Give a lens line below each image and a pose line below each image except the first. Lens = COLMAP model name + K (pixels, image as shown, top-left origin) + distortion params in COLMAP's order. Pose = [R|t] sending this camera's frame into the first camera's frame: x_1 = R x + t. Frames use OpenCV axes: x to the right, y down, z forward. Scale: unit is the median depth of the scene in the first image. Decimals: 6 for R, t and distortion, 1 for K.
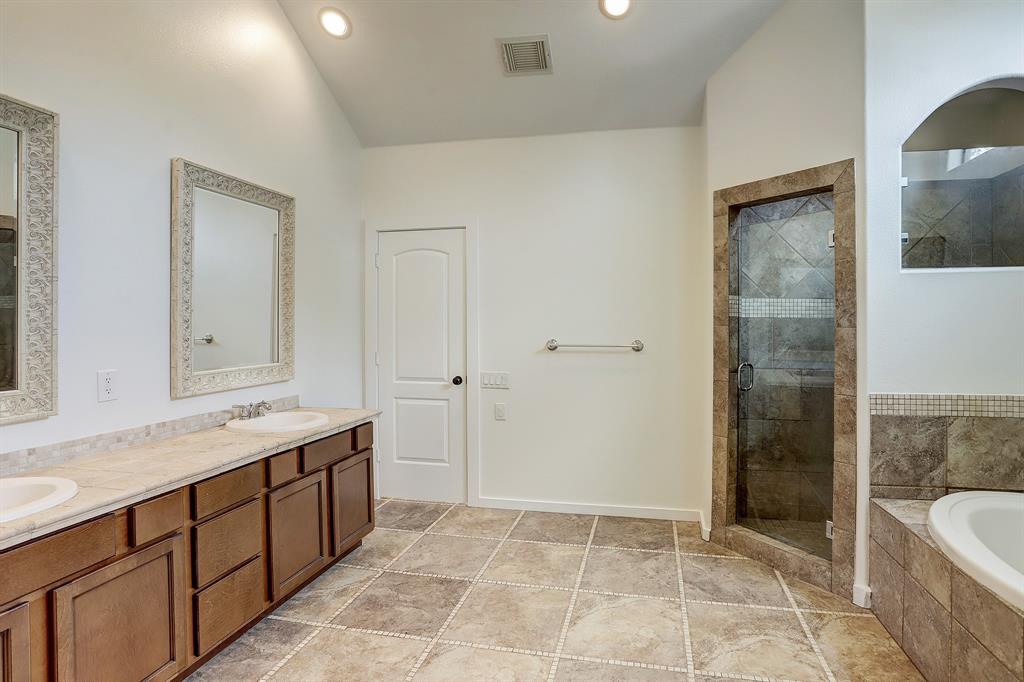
lens RADIAL K [[500.3, 0, 513.0], [0, 500.3, 332.5], [0, 0, 1]] dist [-0.048010, 0.010846]
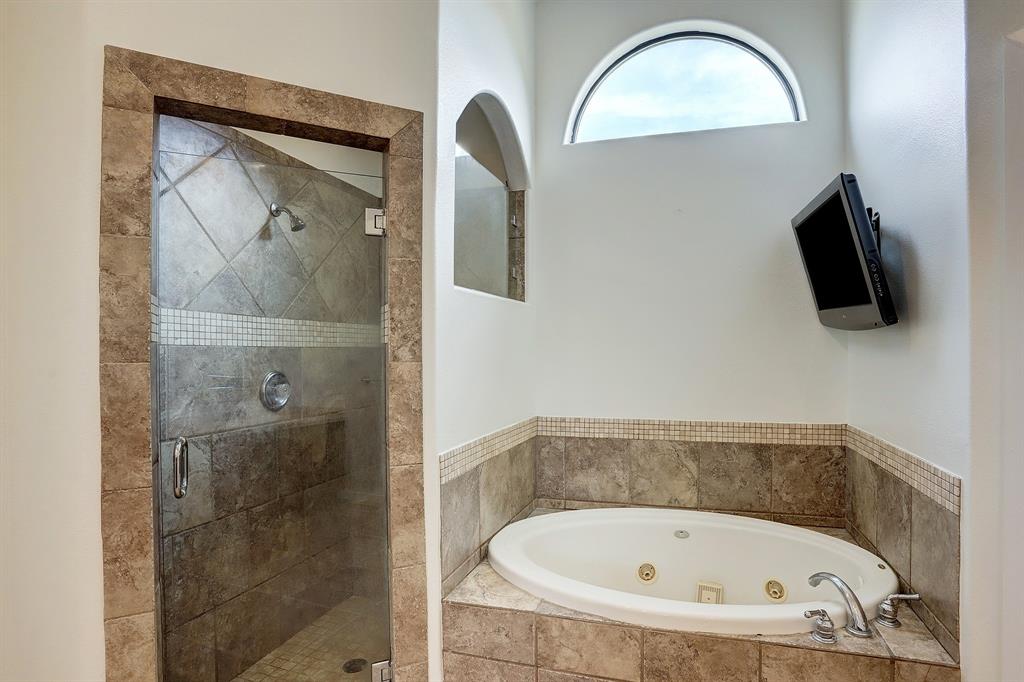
lens RADIAL K [[532.3, 0, 541.4], [0, 532.3, 354.1], [0, 0, 1]] dist [-0.054810, 0.004972]
pose [[0.012117, -0.005348, 0.999912, -0.031143], [0.018437, 0.999817, 0.005124, -0.020388], [-0.999757, 0.018373, 0.012213, 0.789038]]
